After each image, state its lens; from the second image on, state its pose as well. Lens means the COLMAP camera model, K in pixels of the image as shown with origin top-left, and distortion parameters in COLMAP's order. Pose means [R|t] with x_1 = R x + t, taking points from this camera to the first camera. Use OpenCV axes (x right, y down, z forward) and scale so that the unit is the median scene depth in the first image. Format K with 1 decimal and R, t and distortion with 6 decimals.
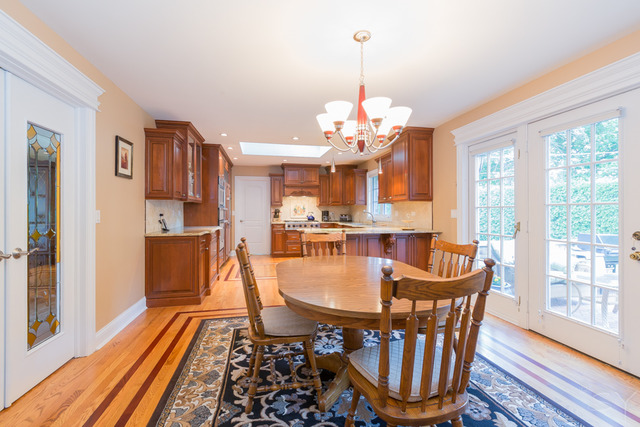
lens RADIAL K [[267.2, 0, 320.7], [0, 267.2, 213.8], [0, 0, 1]] dist [-0.001801, 0.000074]
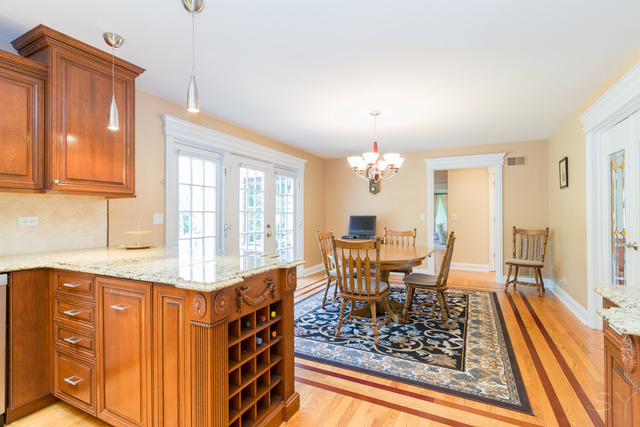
lens RADIAL K [[290.5, 0, 319.9], [0, 290.5, 214.5], [0, 0, 1]] dist [-0.001525, -0.000243]
pose [[-0.758693, -0.004389, 0.651434, -0.502402], [-0.000271, 0.999979, 0.006422, -0.005213], [-0.651448, 0.004695, -0.758678, 1.731251]]
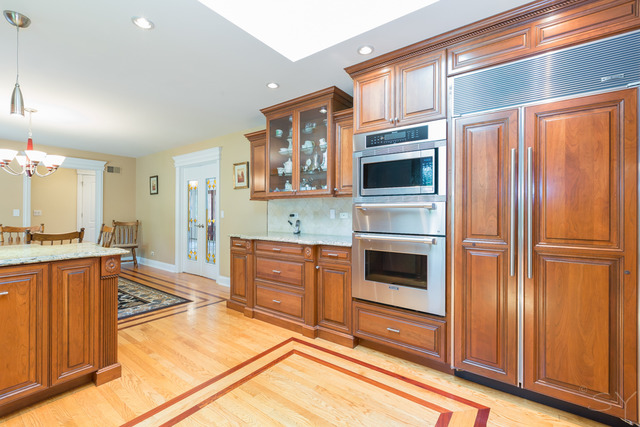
lens RADIAL K [[290.5, 0, 323.6], [0, 290.5, 210.2], [0, 0, 1]] dist [-0.001525, -0.000243]
pose [[-0.750284, -0.022018, -0.660749, -0.018029], [-0.019285, 0.999749, -0.011417, -0.005882], [0.660834, 0.004176, -0.750520, 2.388876]]
